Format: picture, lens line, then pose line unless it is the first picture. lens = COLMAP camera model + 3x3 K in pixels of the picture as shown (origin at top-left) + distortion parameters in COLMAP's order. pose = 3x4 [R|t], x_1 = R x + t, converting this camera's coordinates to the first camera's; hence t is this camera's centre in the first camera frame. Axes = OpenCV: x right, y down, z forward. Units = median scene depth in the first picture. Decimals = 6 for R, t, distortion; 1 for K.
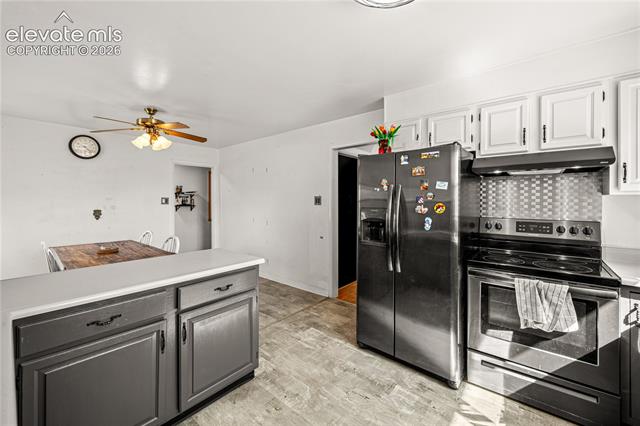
lens RADIAL K [[256.7, 0, 323.2], [0, 256.7, 200.0], [0, 0, 1]] dist [0.001937, -0.001723]
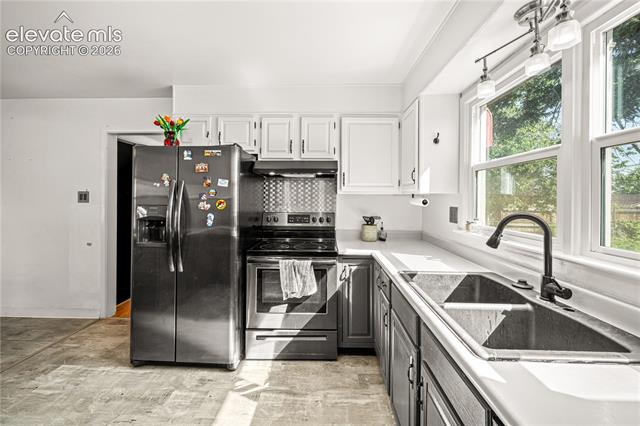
lens RADIAL K [[256.7, 0, 325.4], [0, 256.7, 197.9], [0, 0, 1]] dist [0.001937, -0.001723]
pose [[0.791022, 0.004704, 0.611769, 0.141663], [-0.005356, 0.999985, -0.000764, 0.002773], [-0.611764, -0.002672, 0.791036, -0.092350]]
